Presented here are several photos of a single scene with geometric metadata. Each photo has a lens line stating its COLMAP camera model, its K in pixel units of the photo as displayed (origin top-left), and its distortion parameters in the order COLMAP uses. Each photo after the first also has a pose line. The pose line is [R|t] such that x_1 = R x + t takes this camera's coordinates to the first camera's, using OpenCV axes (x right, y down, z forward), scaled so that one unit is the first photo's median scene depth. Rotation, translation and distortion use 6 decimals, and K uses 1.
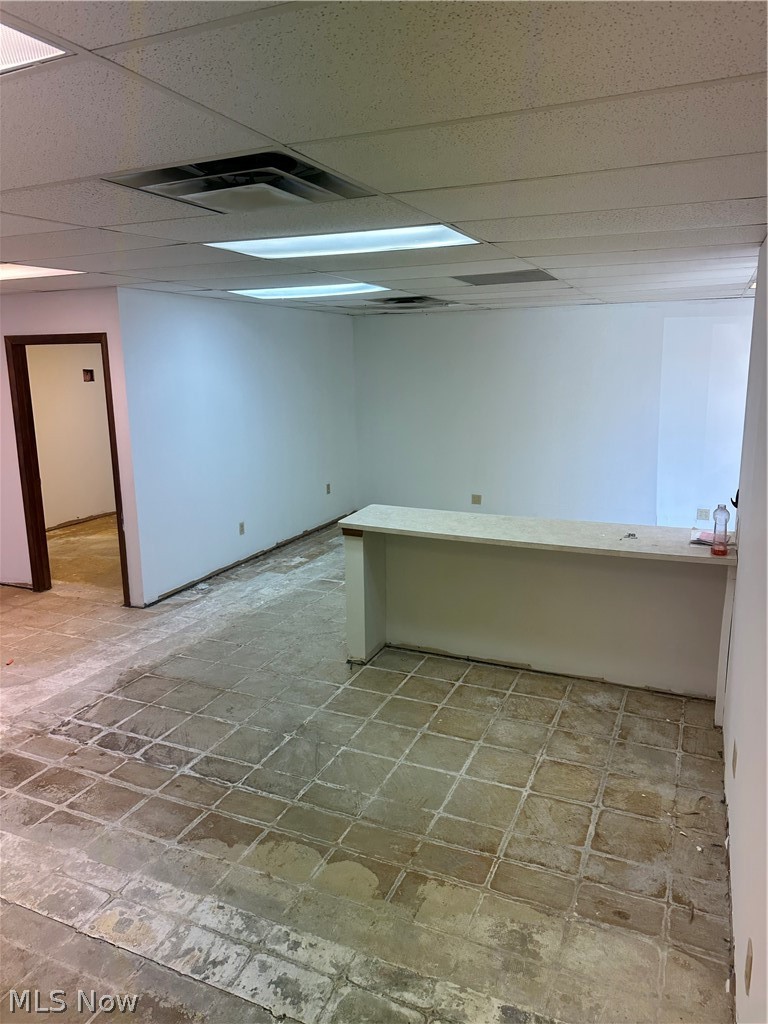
lens RADIAL K [[719.8, 0, 378.0], [0, 719.8, 510.9], [0, 0, 1]] dist [0.070981, -0.094631]
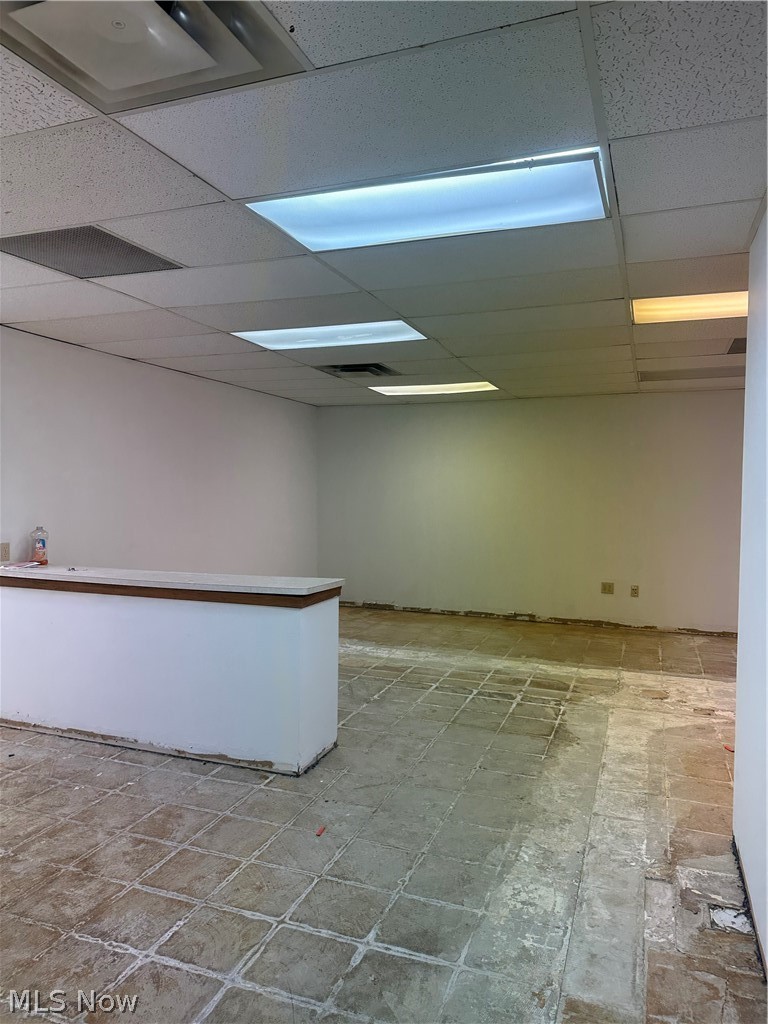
lens RADIAL K [[719.8, 0, 378.7], [0, 719.8, 516.1], [0, 0, 1]] dist [0.070981, -0.094631]
pose [[-0.998057, 0.006669, -0.061946, -0.042285], [-0.009097, 0.968001, 0.250780, -0.292264], [0.061637, 0.250856, -0.966060, 1.868936]]
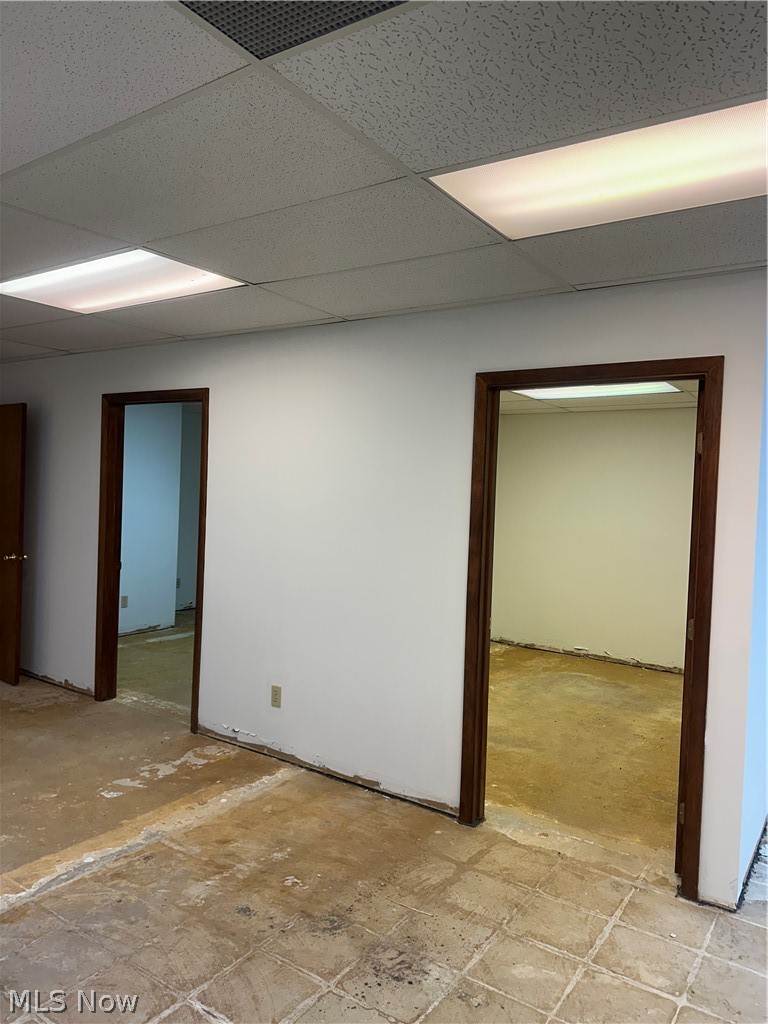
lens RADIAL K [[719.8, 0, 388.2], [0, 719.8, 509.7], [0, 0, 1]] dist [0.070981, -0.094631]
pose [[0.983824, 0.055788, -0.170231, -0.627132], [-0.085091, 0.981758, -0.170029, -0.035224], [0.157640, 0.181763, 0.970624, 0.574385]]
